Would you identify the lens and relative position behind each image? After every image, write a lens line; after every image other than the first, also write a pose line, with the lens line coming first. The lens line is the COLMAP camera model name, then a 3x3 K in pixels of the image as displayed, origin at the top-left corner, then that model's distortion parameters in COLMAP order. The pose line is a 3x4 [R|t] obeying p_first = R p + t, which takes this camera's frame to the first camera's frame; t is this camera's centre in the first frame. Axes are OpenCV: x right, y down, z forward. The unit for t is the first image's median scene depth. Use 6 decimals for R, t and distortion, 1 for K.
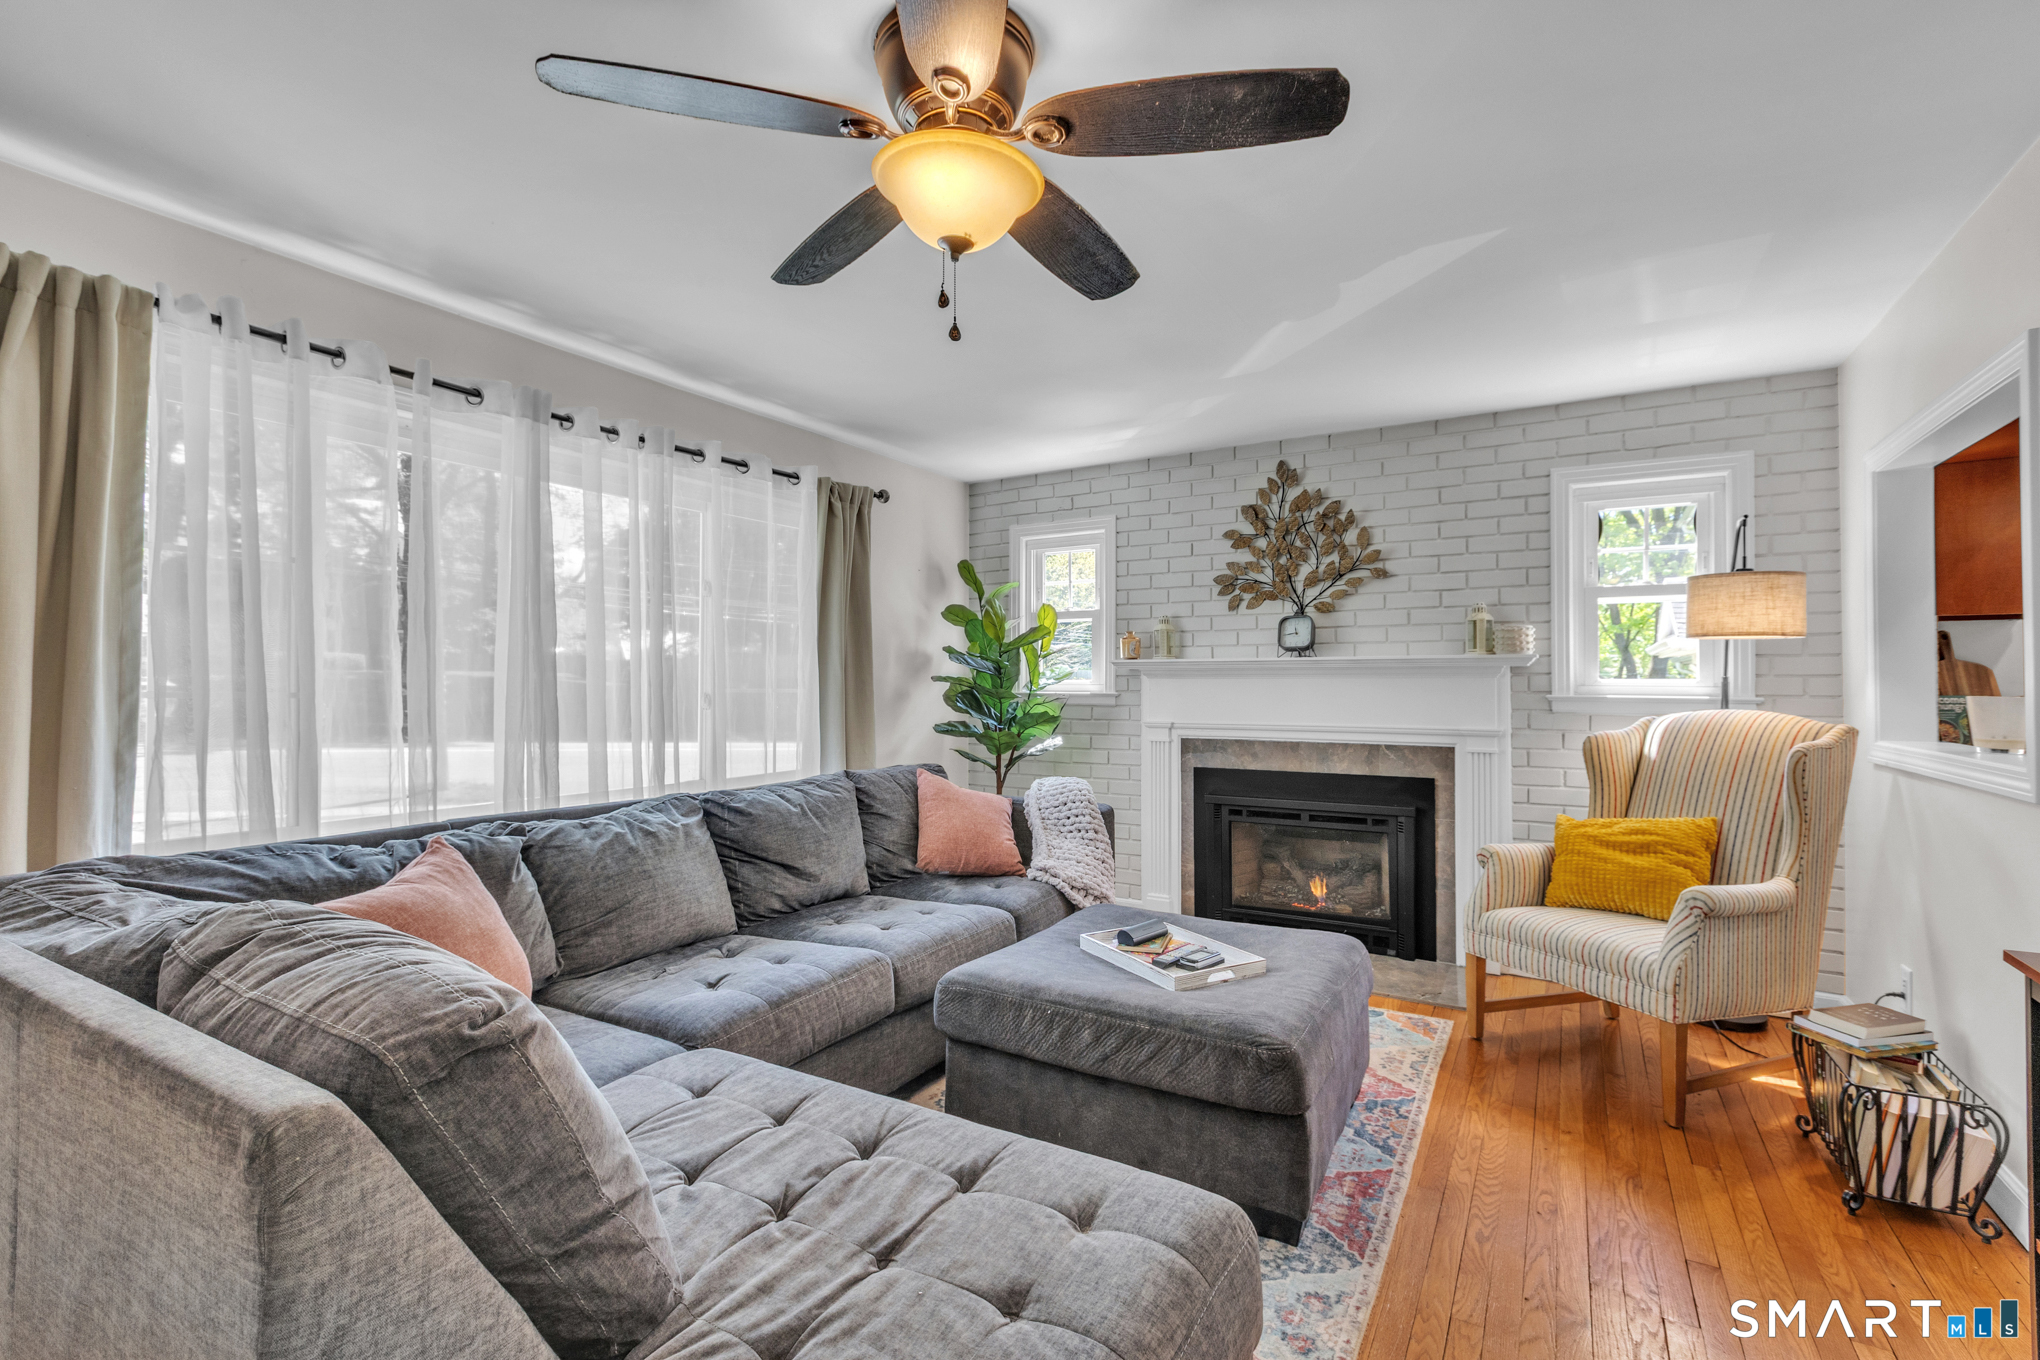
lens RADIAL K [[921.6, 0, 1030.1], [0, 921.6, 682.6], [0, 0, 1]] dist [0.001098, 0.000065]
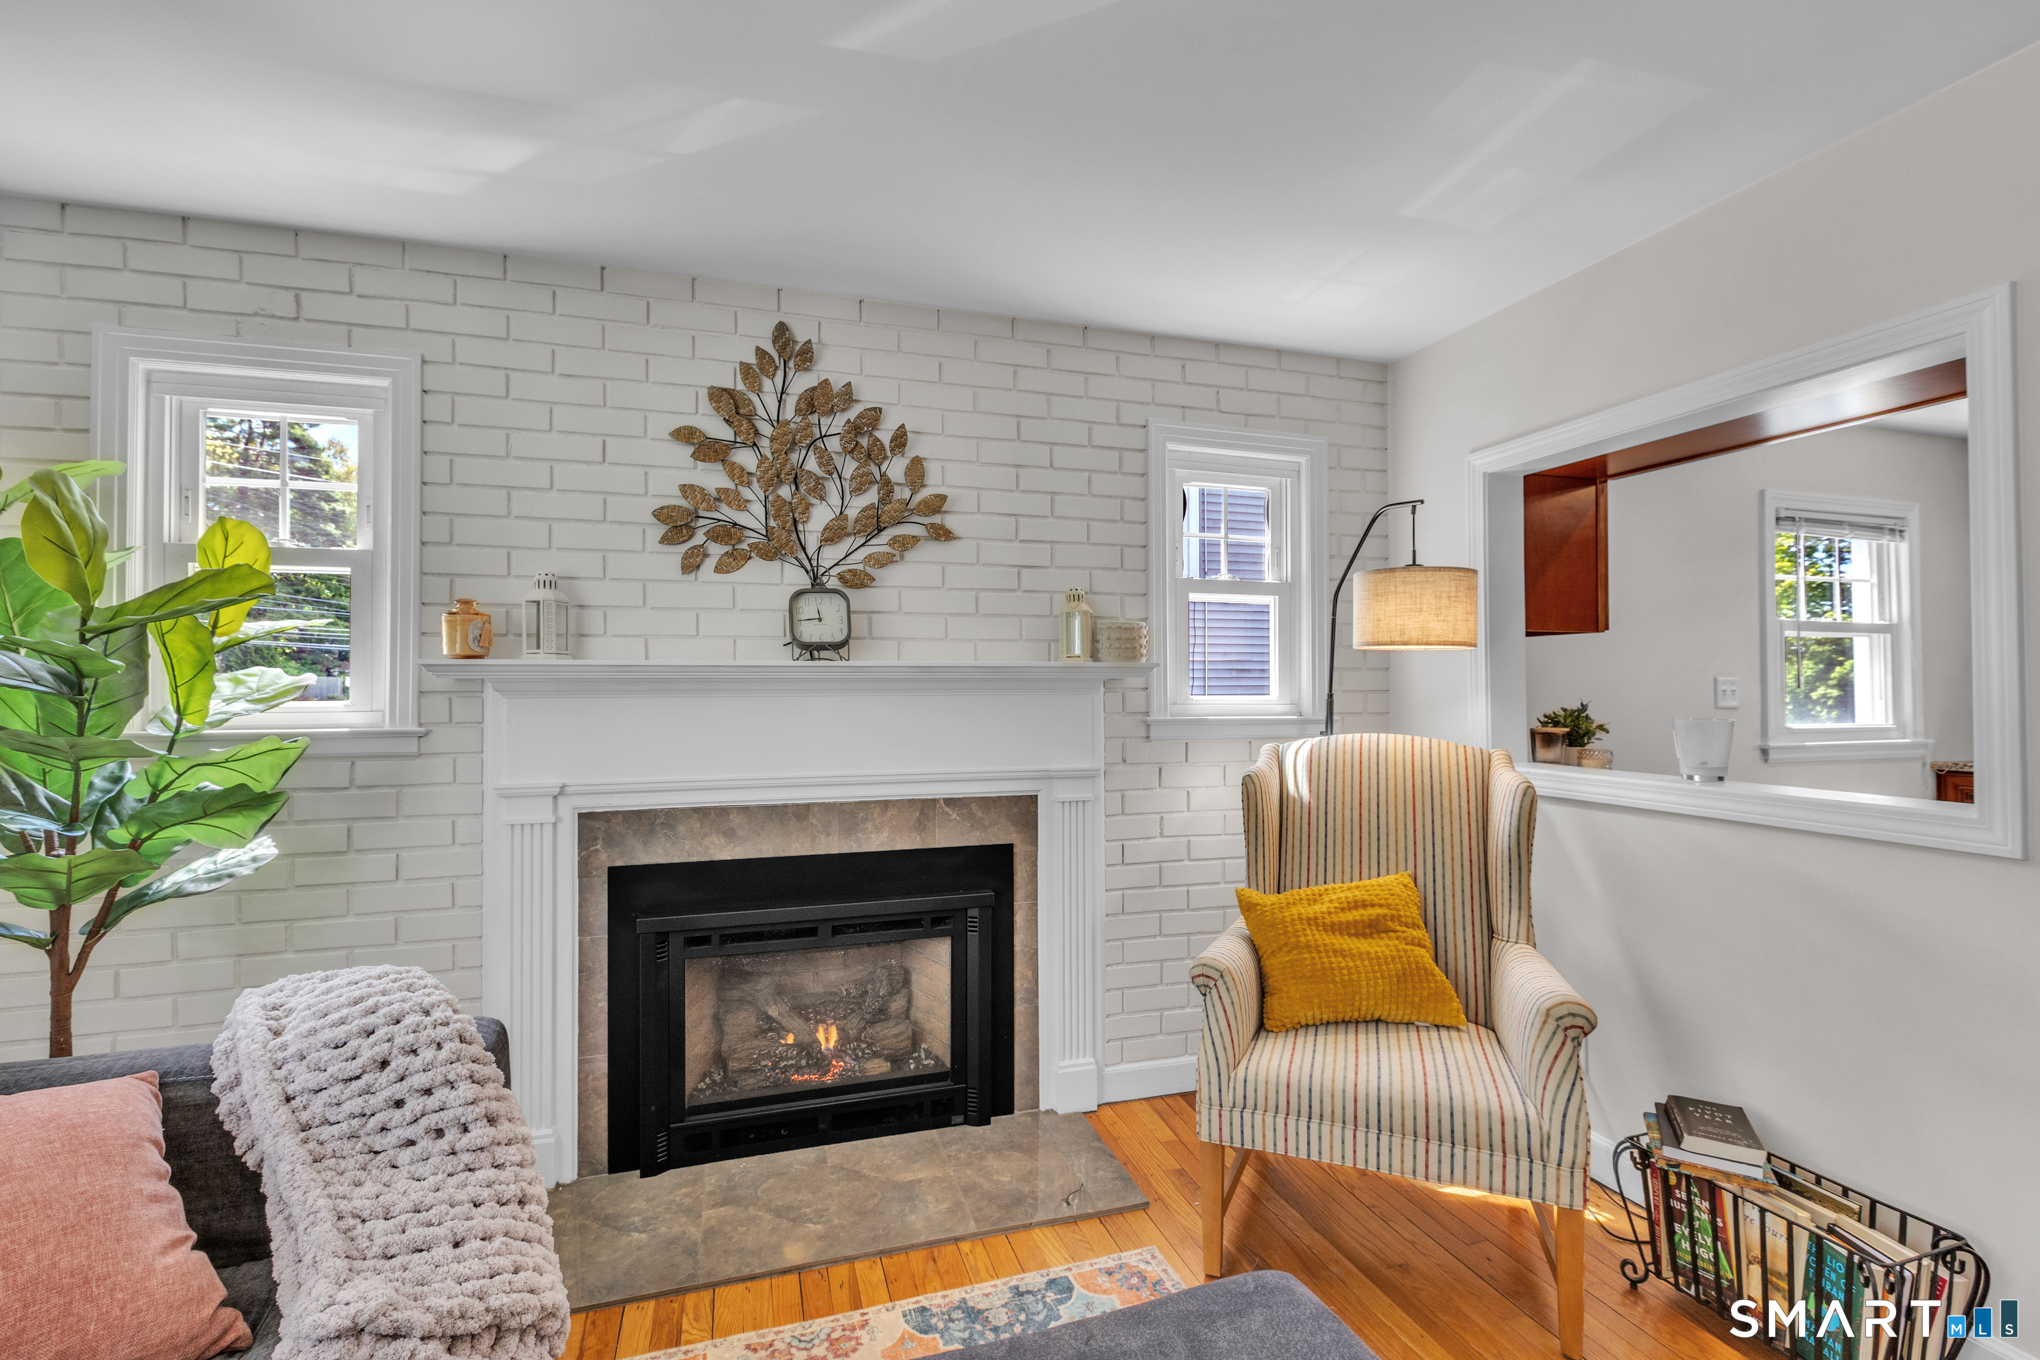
lens RADIAL K [[921.6, 0, 1034.6], [0, 921.6, 677.4], [0, 0, 1]] dist [0.001098, 0.000065]
pose [[0.676390, 0.005038, 0.736527, -0.046810], [0.002091, 0.999959, -0.008760, -0.011170], [-0.736541, 0.007465, 0.676352, 0.495788]]
